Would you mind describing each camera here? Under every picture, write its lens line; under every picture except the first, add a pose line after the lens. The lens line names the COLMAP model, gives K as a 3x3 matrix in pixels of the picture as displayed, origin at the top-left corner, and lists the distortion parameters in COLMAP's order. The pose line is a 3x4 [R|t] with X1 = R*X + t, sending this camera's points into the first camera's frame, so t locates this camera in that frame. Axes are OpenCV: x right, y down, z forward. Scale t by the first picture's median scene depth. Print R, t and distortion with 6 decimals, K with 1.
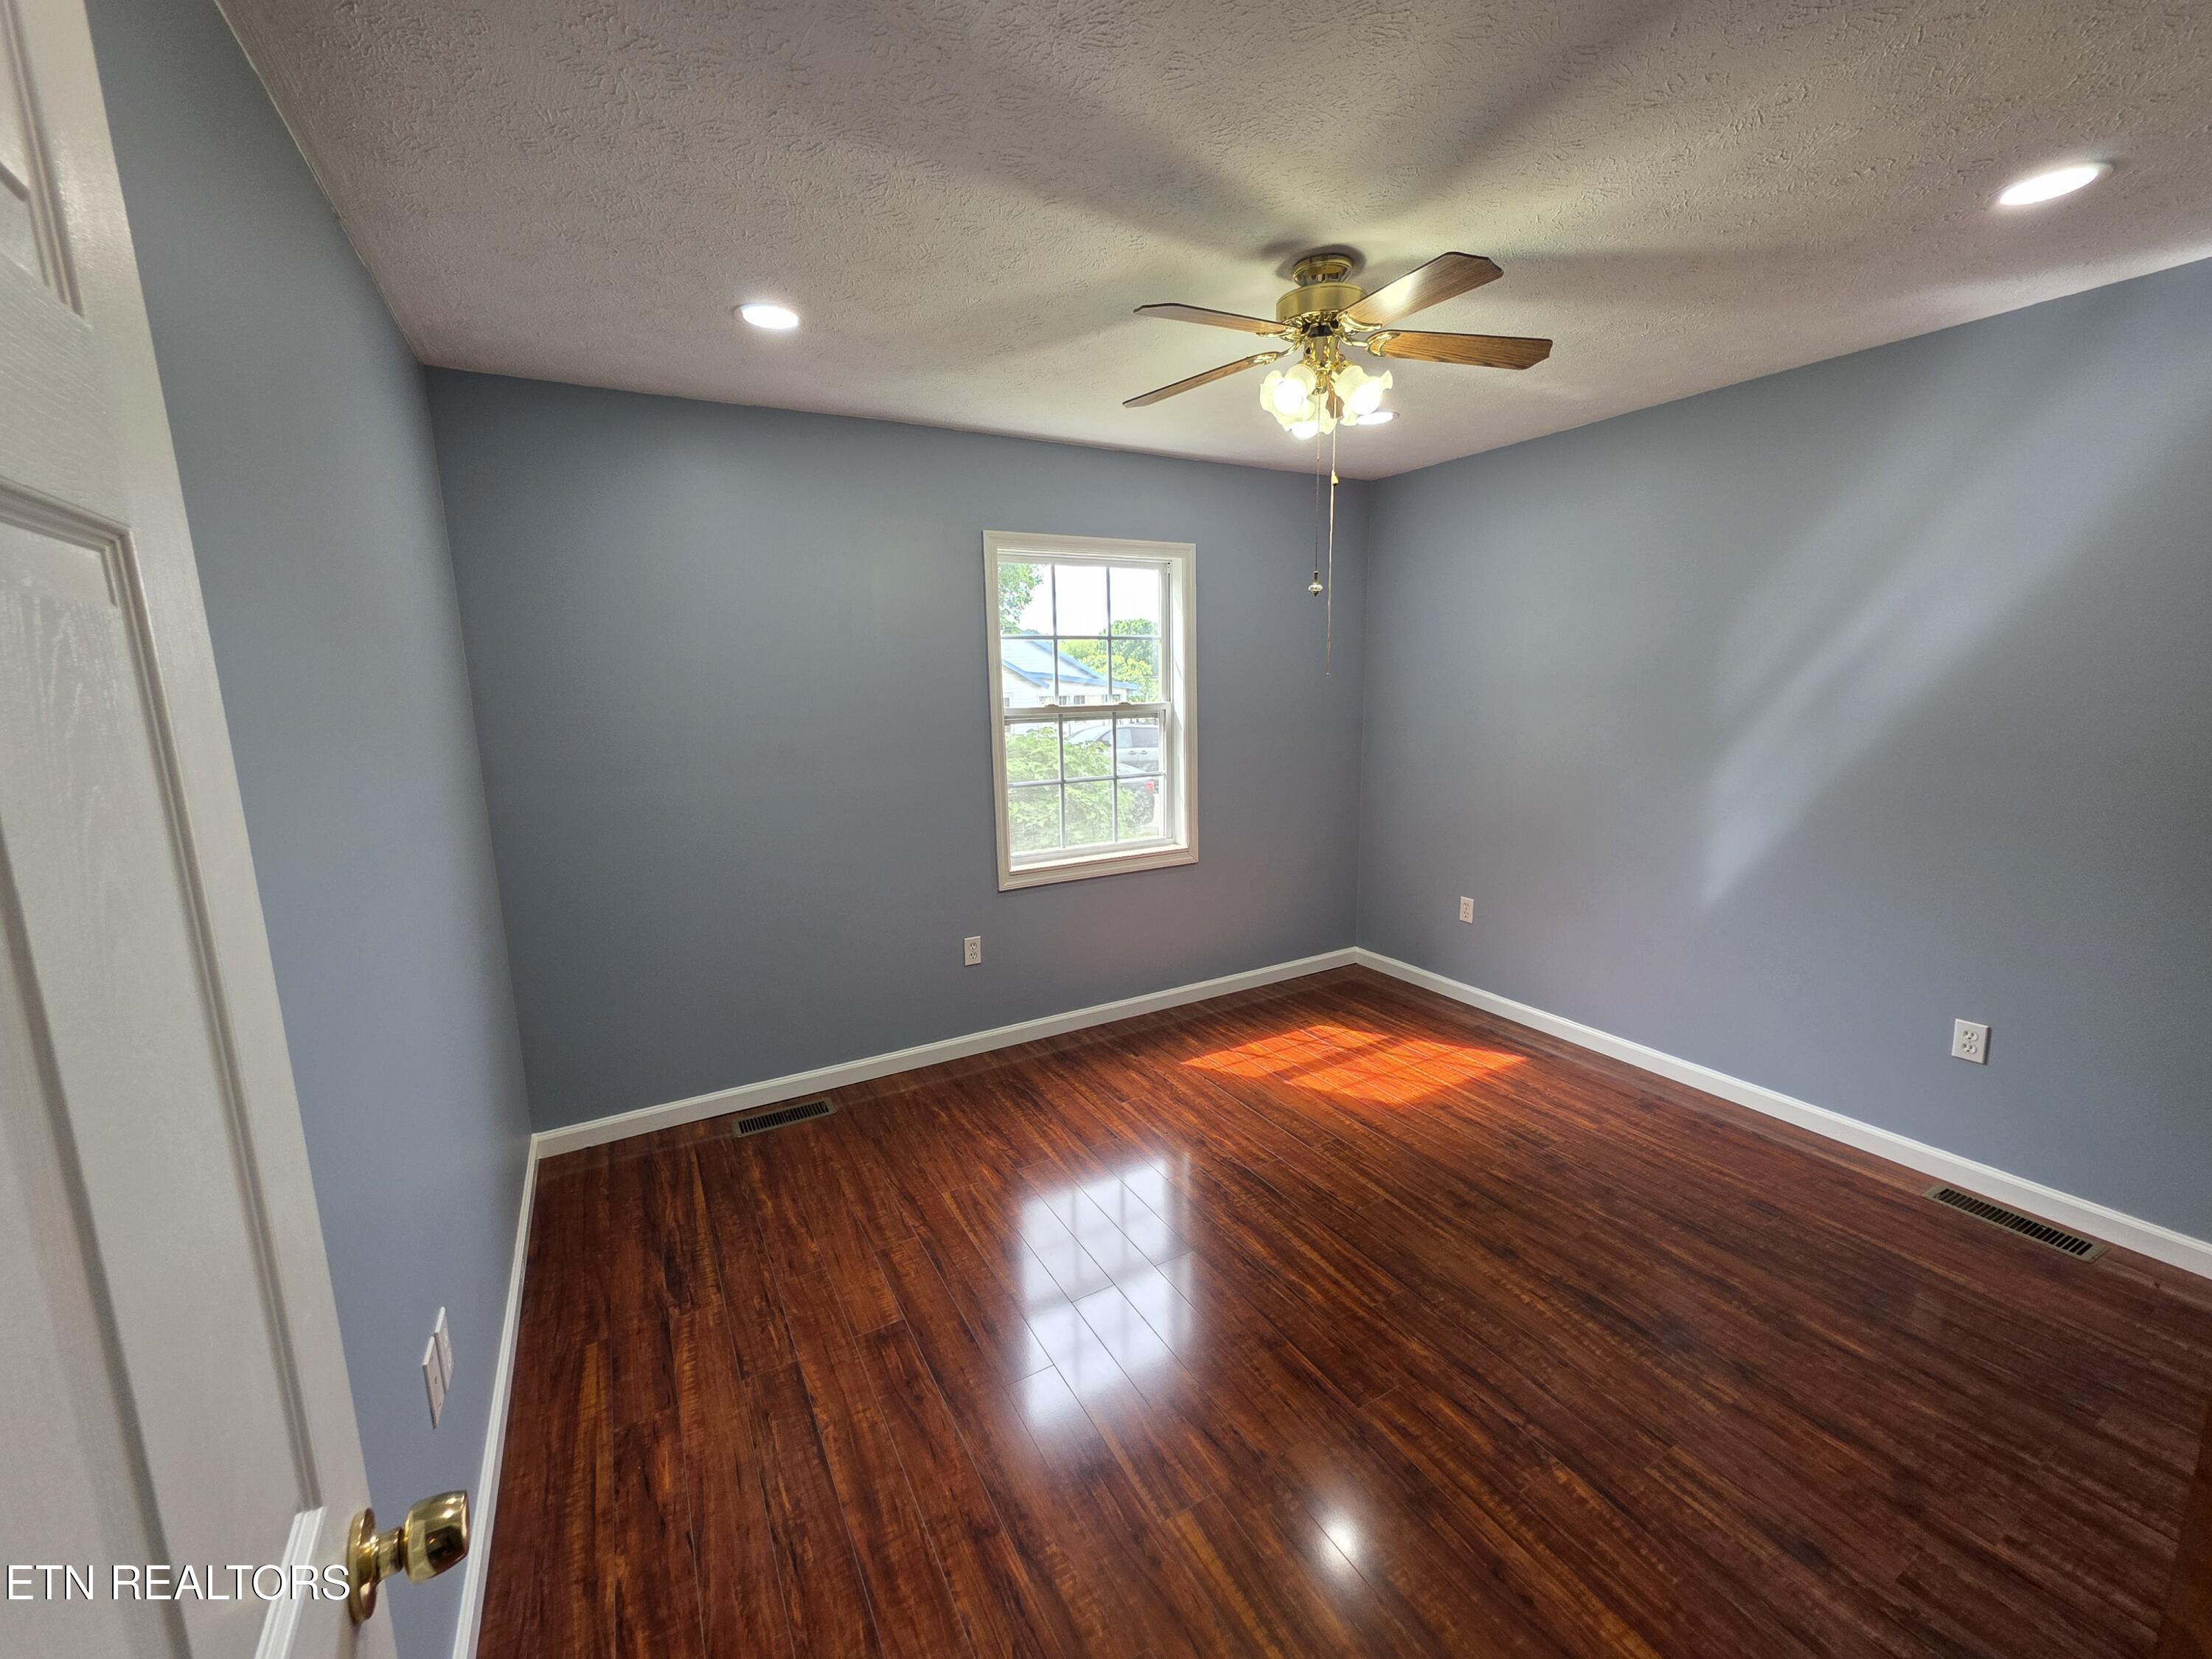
lens RADIAL K [[883.1, 0, 1101.5], [0, 883.1, 823.8], [0, 0, 1]] dist [0.006191, 0.000312]
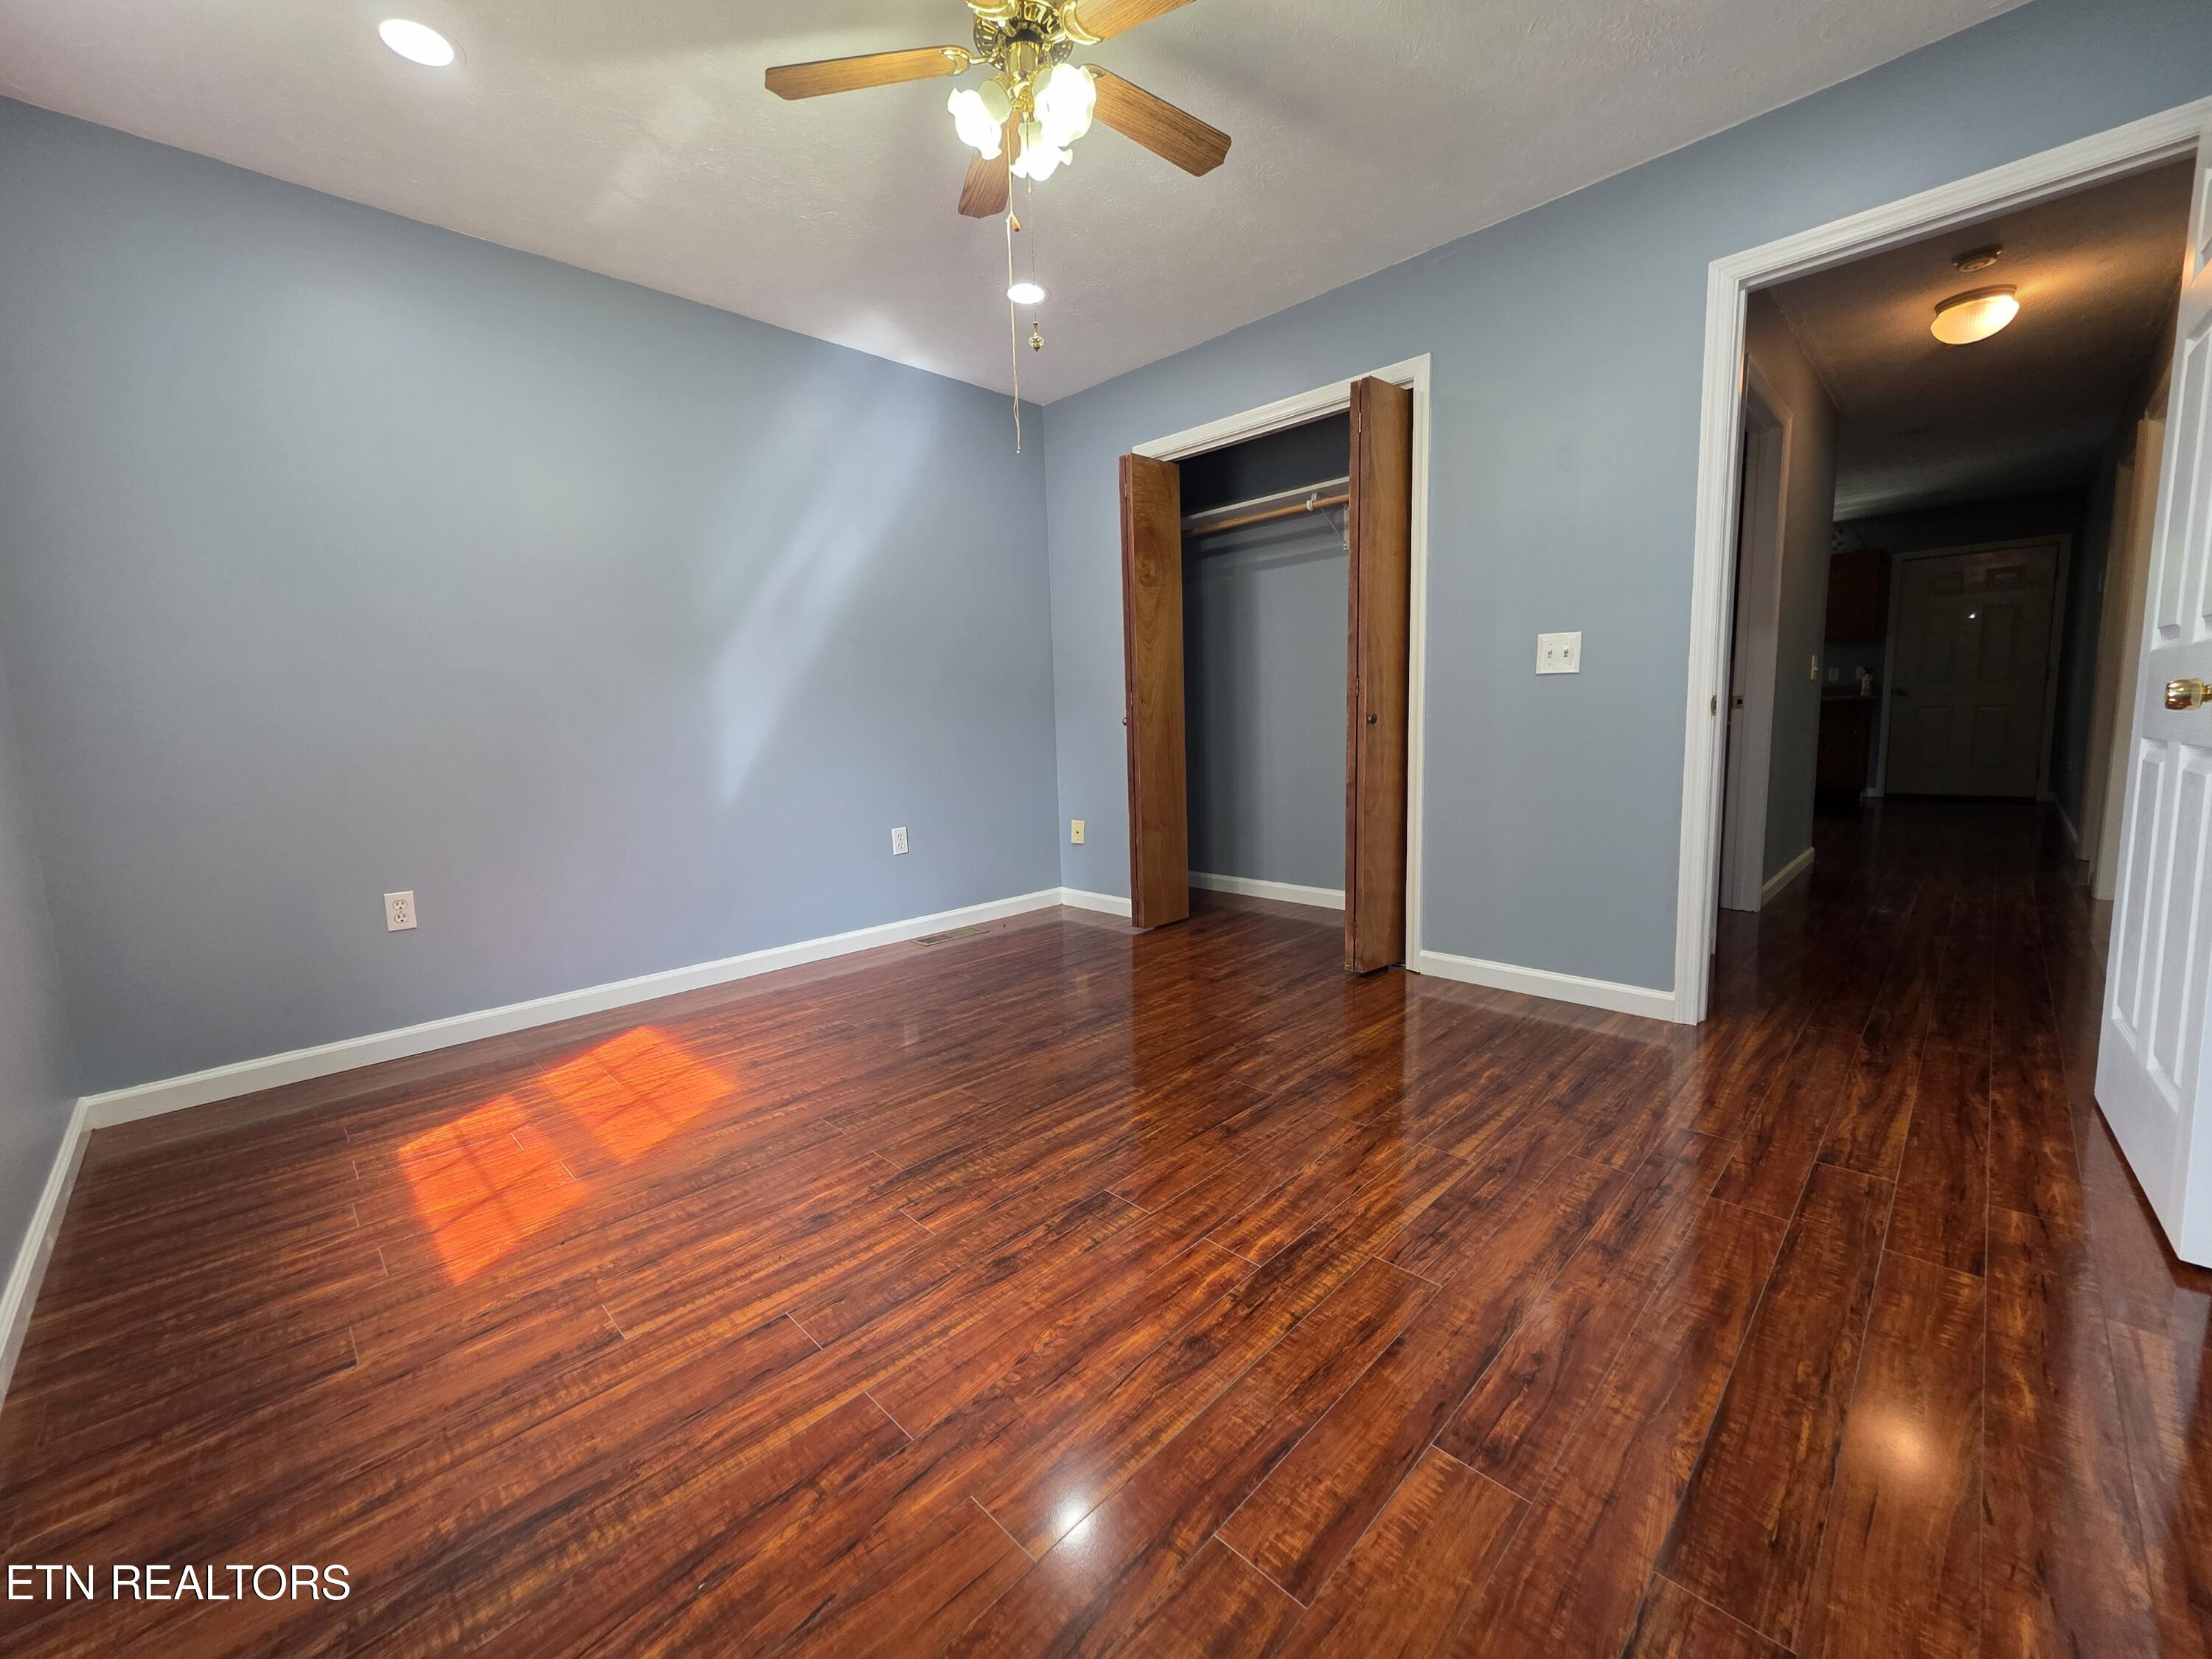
lens RADIAL K [[883.1, 0, 1101.5], [0, 883.1, 823.8], [0, 0, 1]] dist [0.006191, 0.000312]
pose [[-0.269219, -0.087713, 0.959076, -0.596924], [0.199324, 0.969208, 0.144591, 0.074826], [-0.942227, 0.230094, -0.243446, 1.134969]]
